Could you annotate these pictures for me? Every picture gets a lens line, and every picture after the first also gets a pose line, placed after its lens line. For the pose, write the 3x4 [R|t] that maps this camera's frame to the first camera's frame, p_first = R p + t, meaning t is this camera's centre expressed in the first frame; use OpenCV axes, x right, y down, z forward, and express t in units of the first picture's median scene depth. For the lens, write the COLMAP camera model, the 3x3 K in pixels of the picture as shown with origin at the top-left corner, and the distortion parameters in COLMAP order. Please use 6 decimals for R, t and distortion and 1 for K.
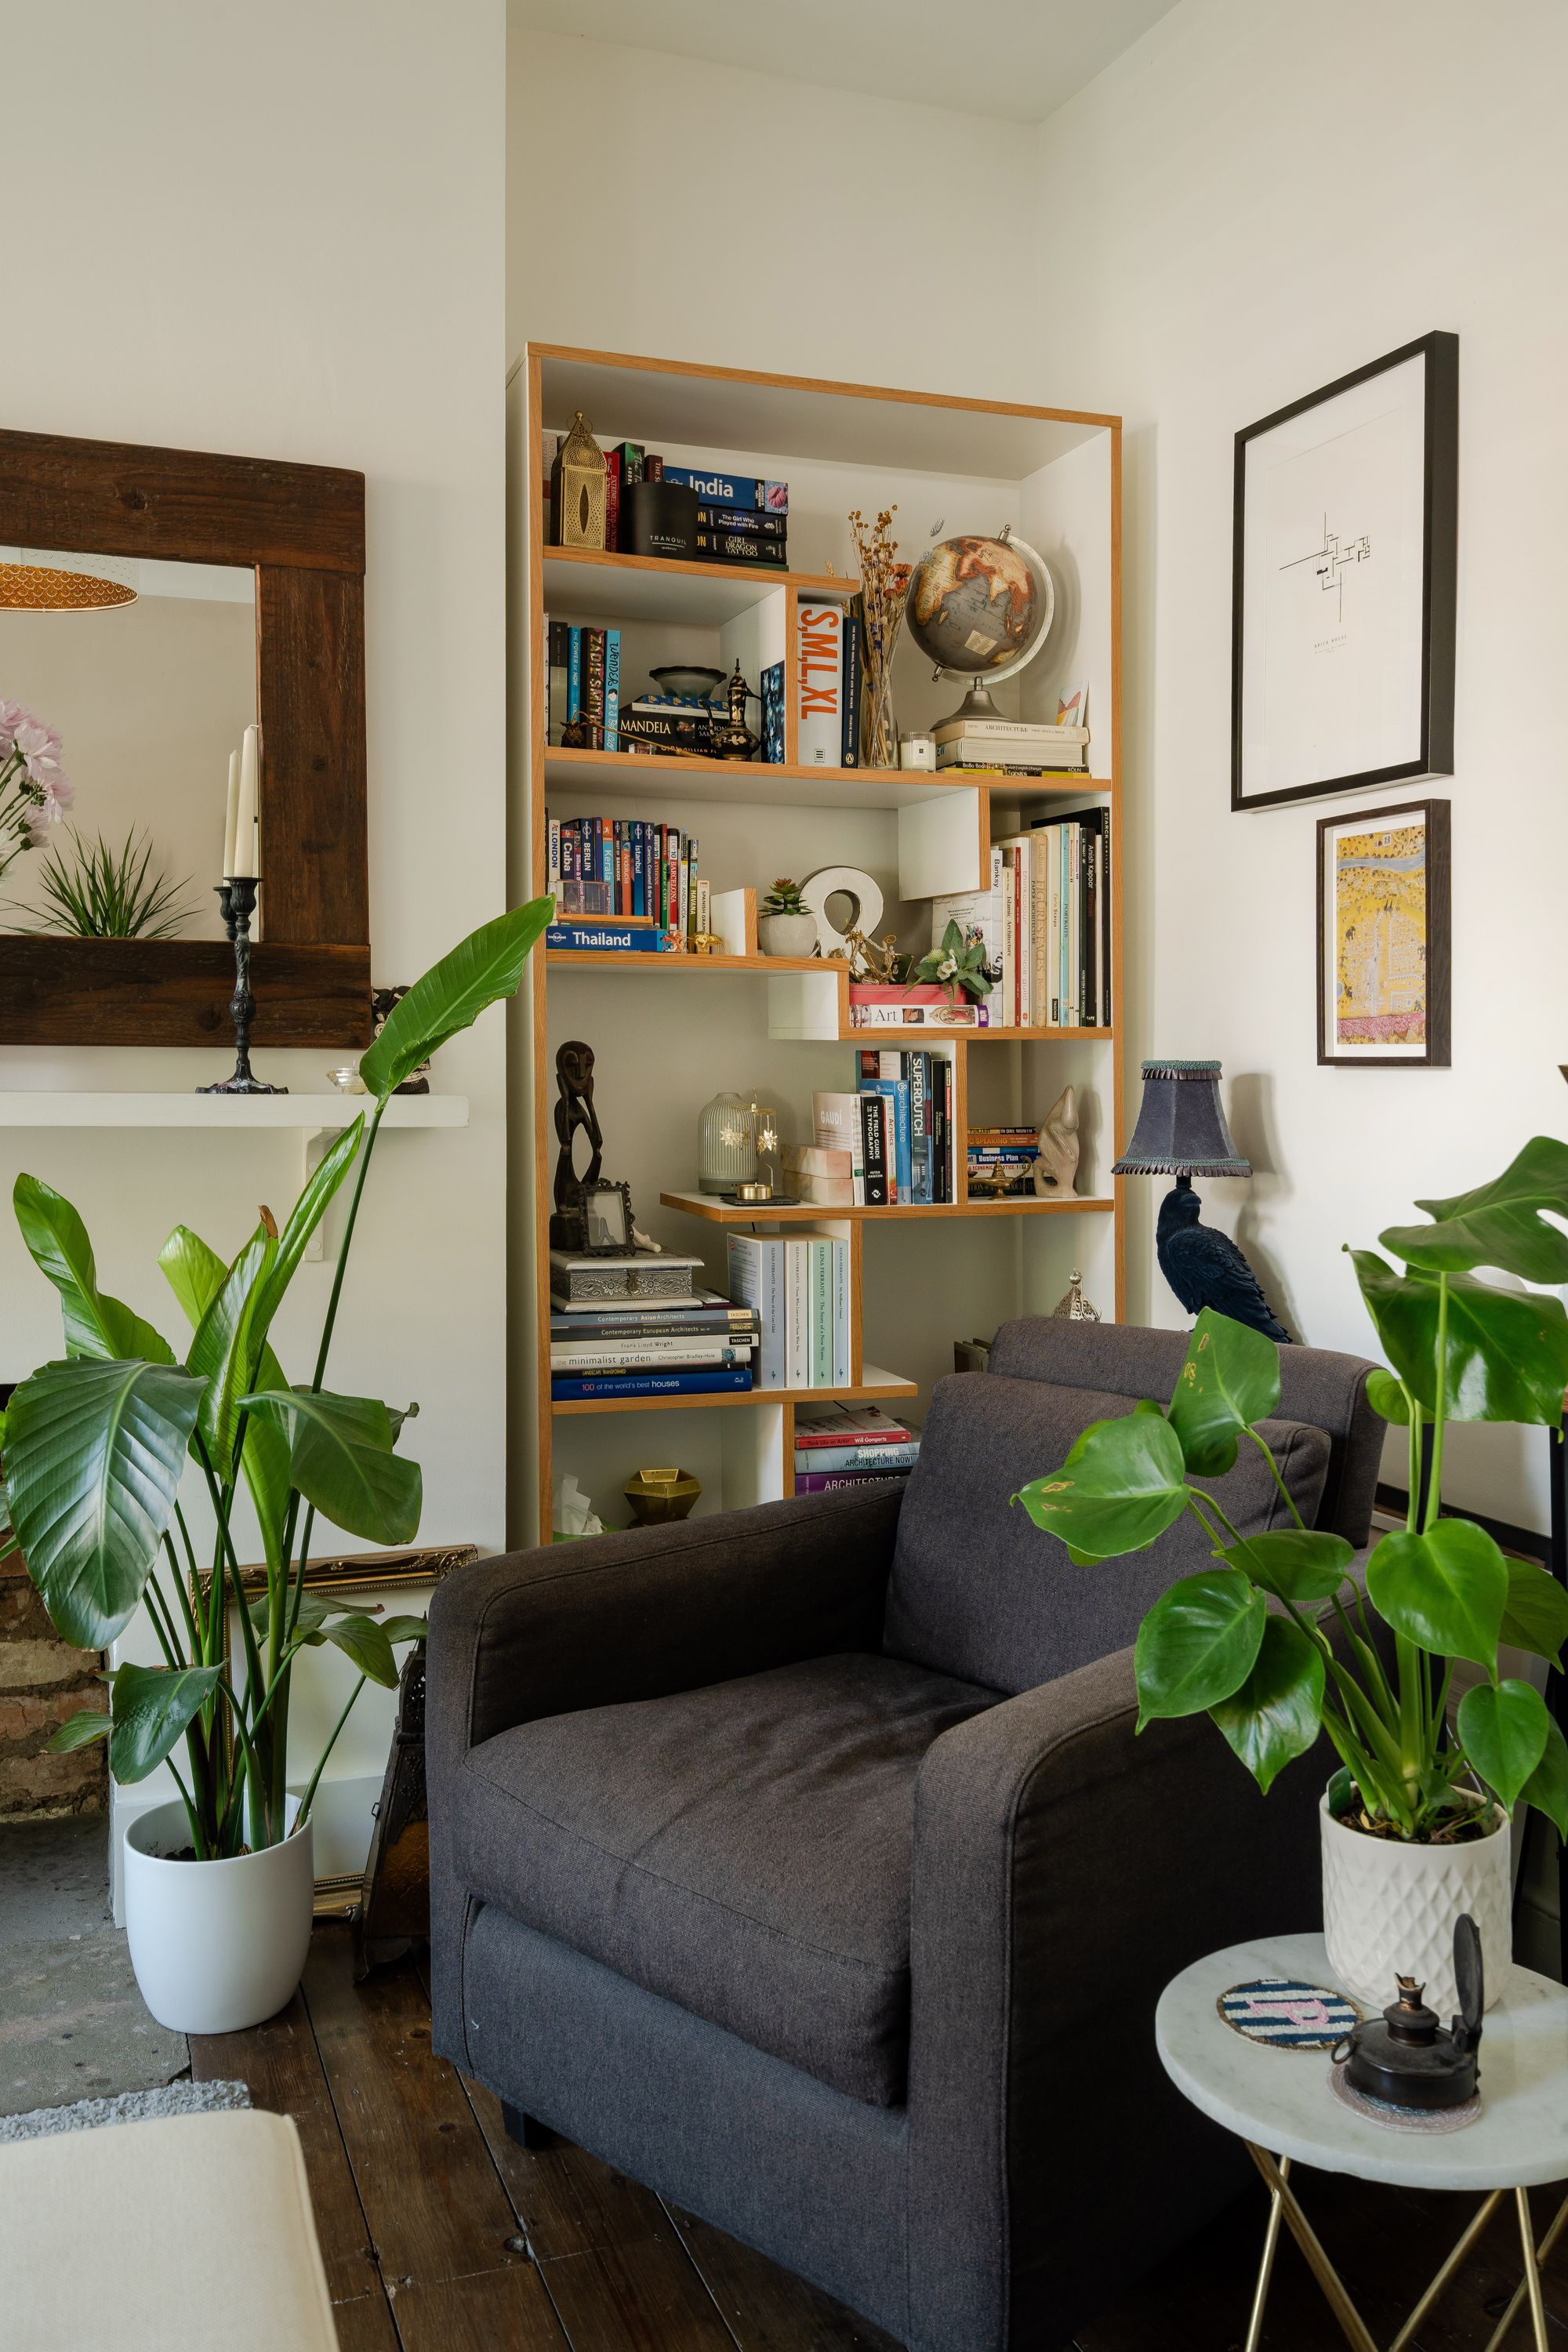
lens RADIAL K [[2015.4, 0, 775.5], [0, 2015.4, 1077.1], [0, 0, 1]] dist [0.010154, 0.003674]
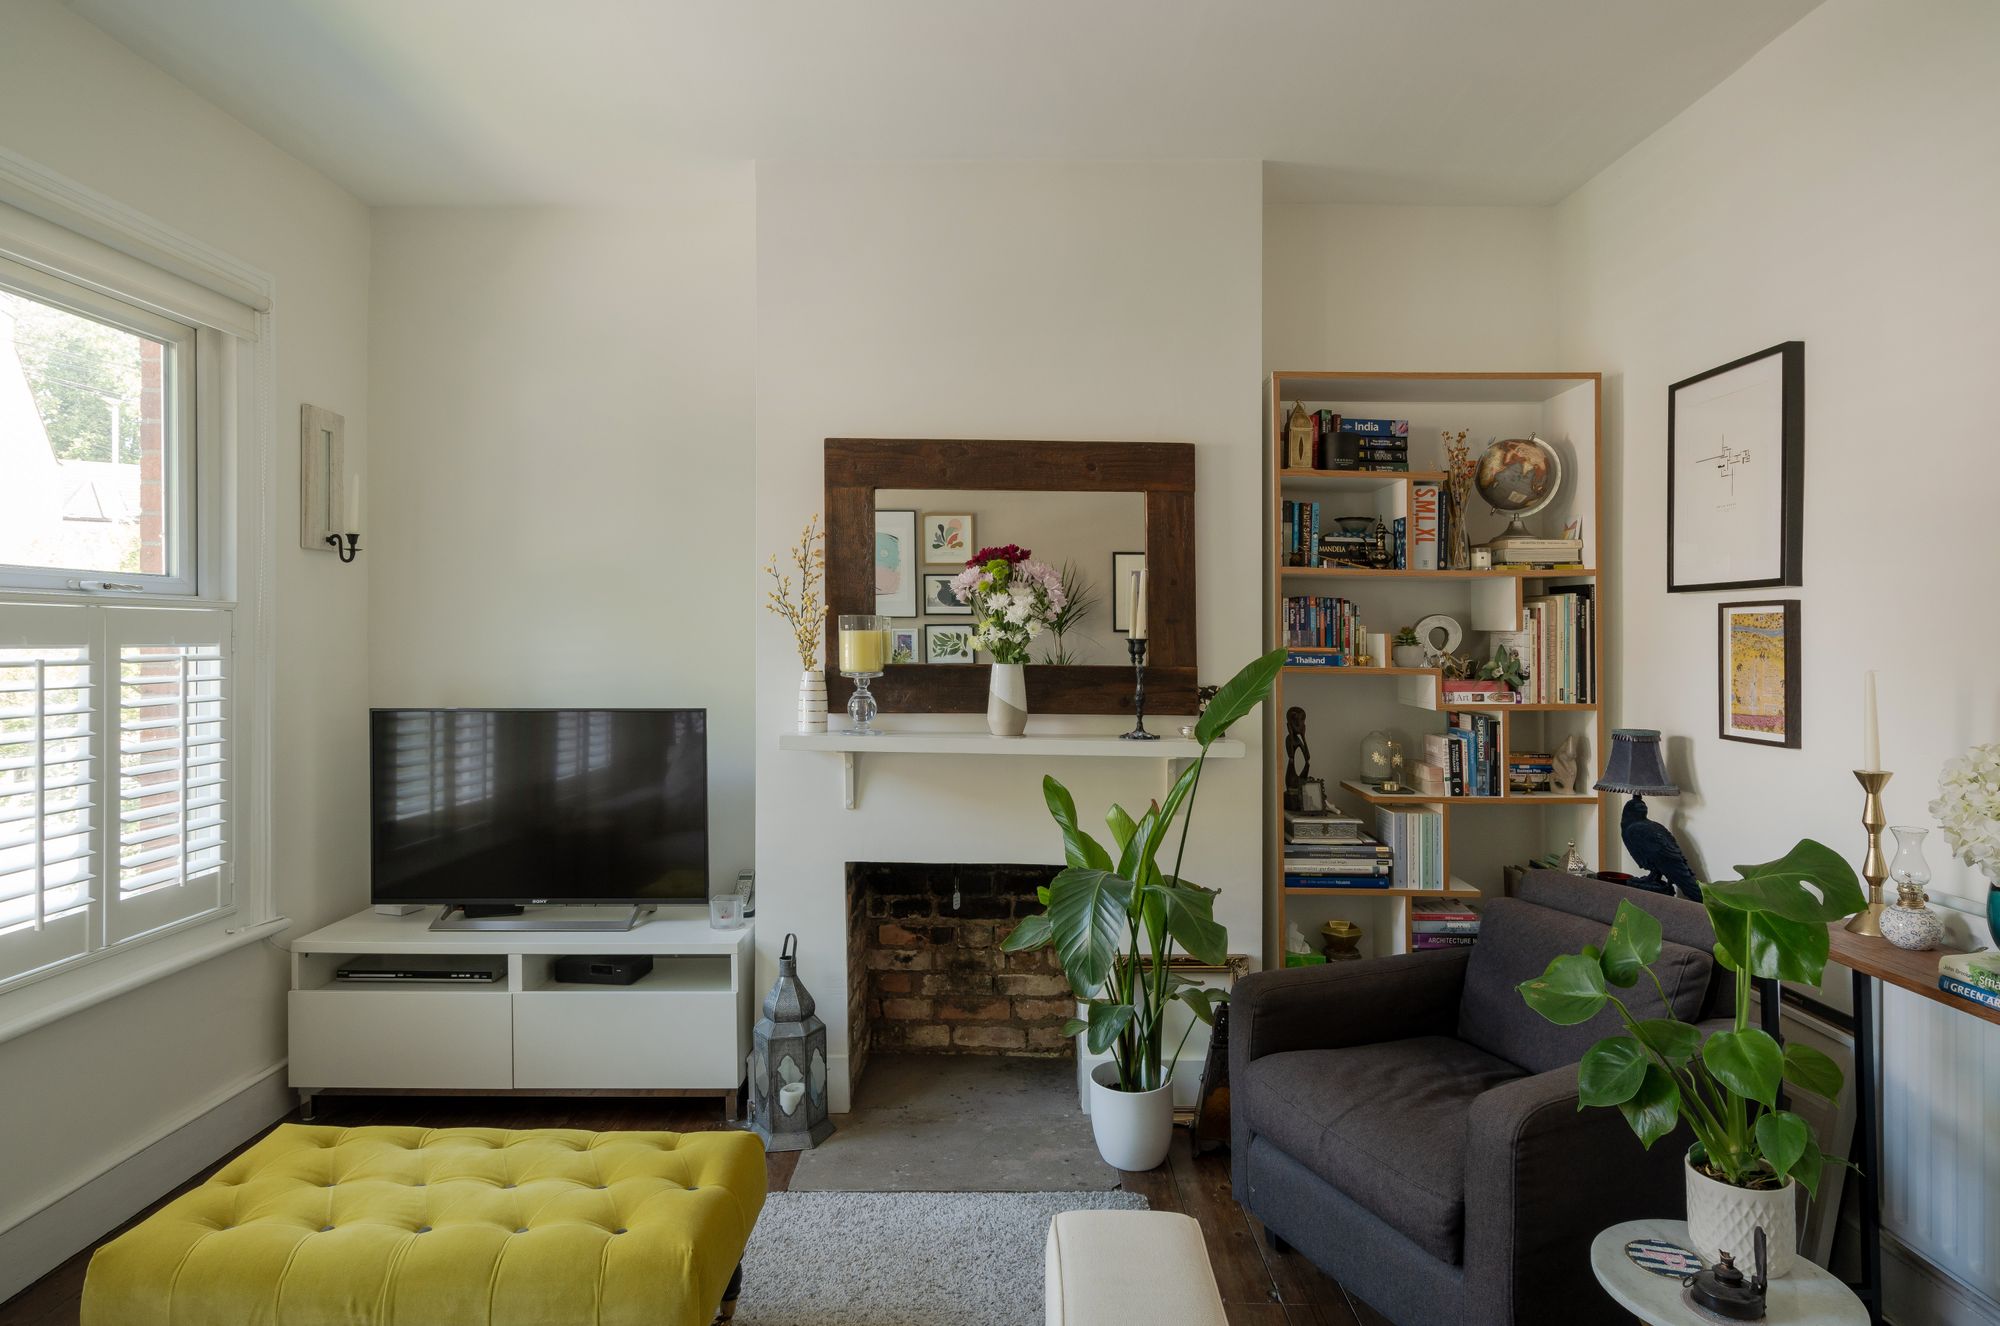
lens RADIAL K [[1103.0, 0, 991.9], [0, 1103.0, 632.7], [0, 0, 1]] dist [0.005020, 0.002182]
pose [[0.935478, -0.001271, -0.353383, 0.007939], [-0.004150, 0.999885, -0.014585, -0.086853], [0.353361, 0.015110, 0.935365, -0.171802]]
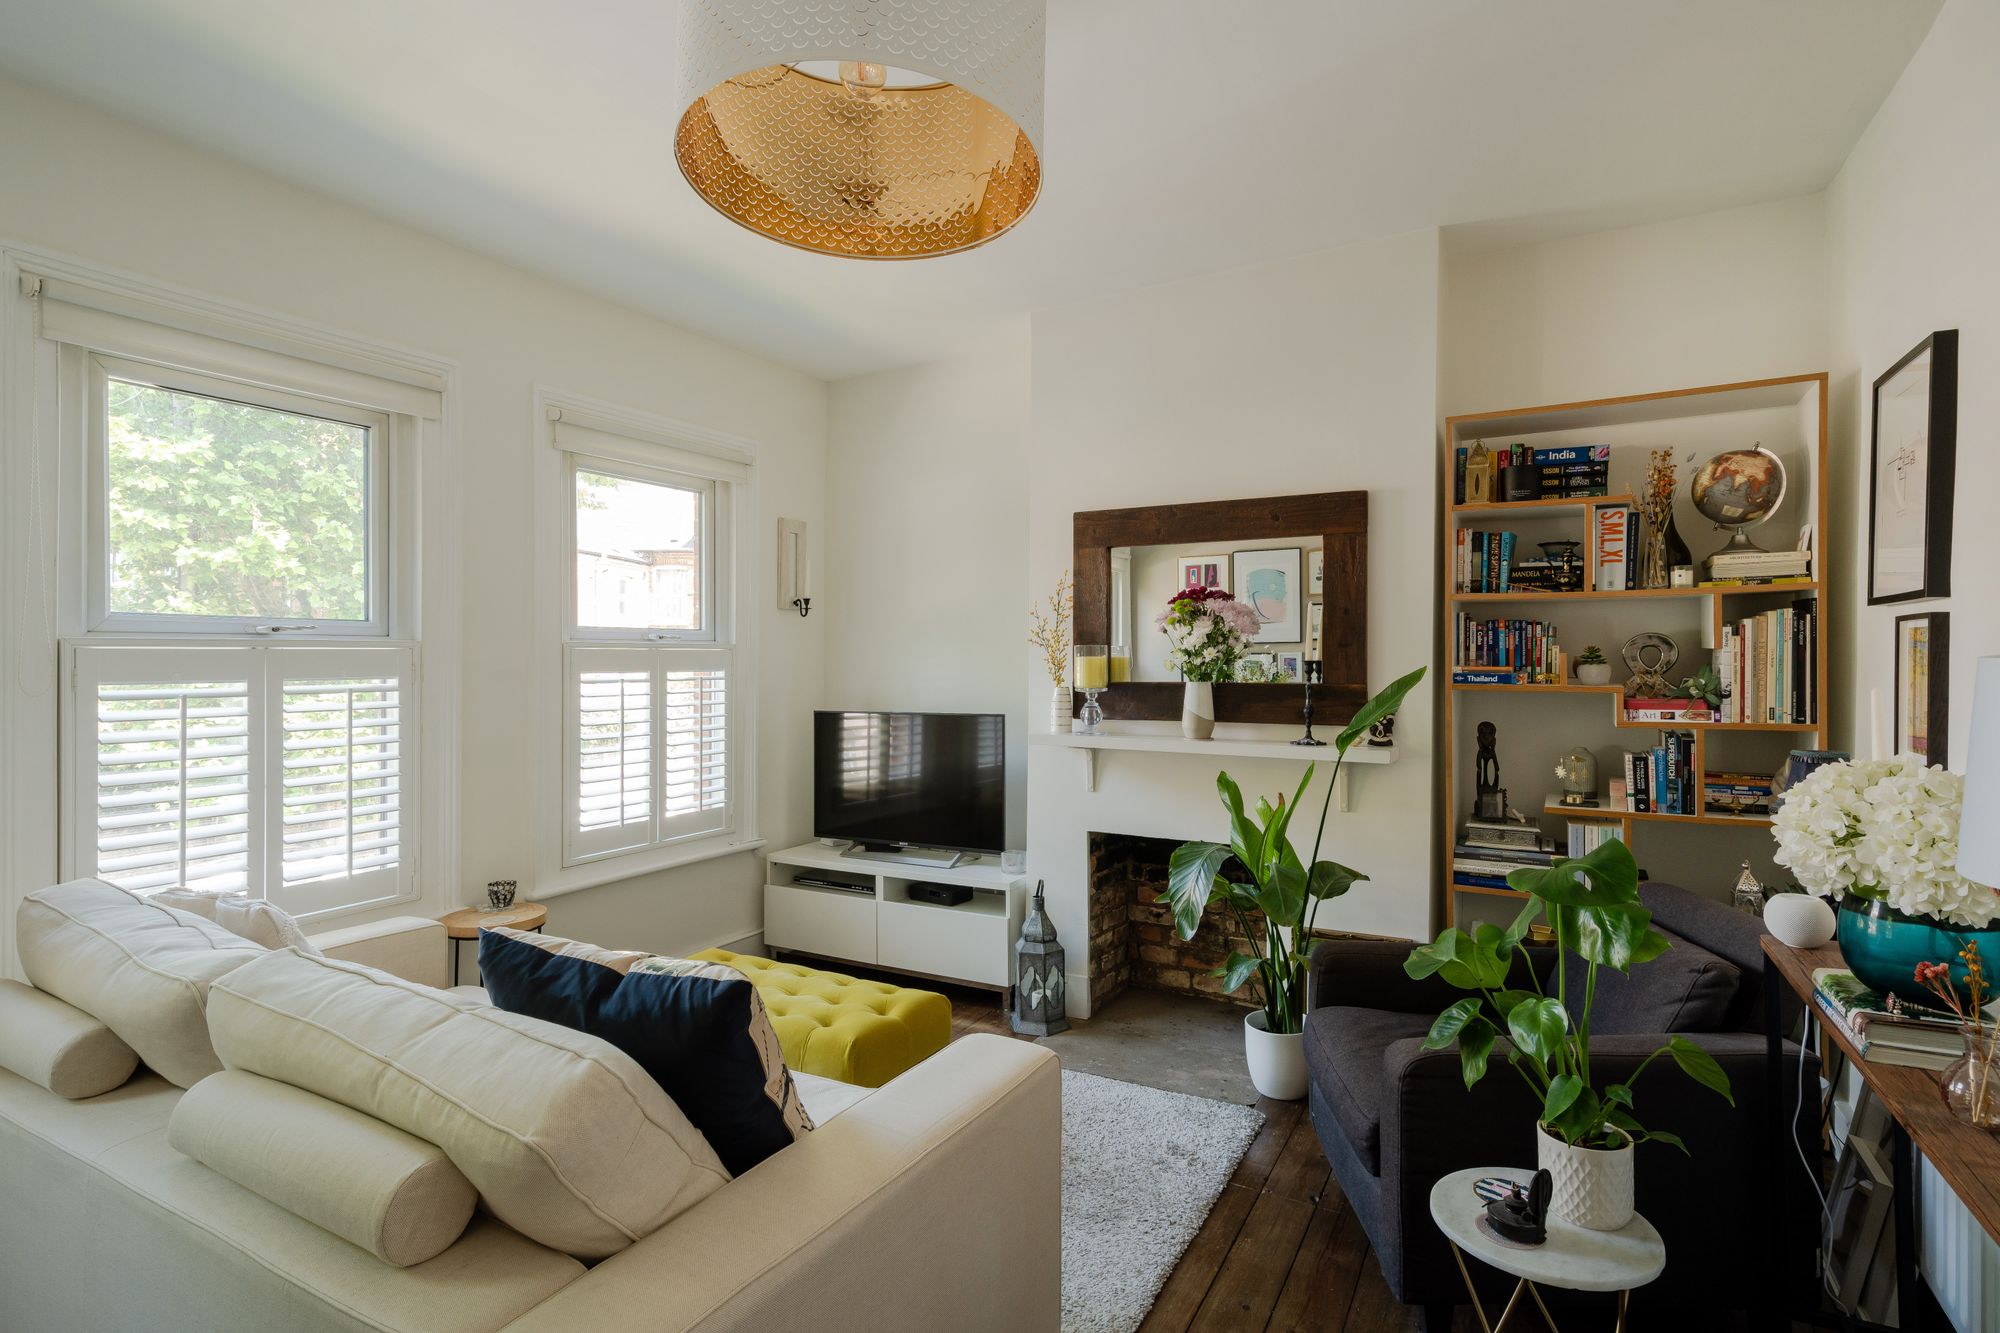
lens RADIAL K [[987.6, 0, 989.3], [0, 987.6, 652.0], [0, 0, 1]] dist [0.028249, 0.000966]
pose [[0.642634, -0.015027, -0.766026, 0.446225], [0.002101, 0.999838, -0.017851, -0.087576], [0.766170, 0.009862, 0.642562, -0.130567]]
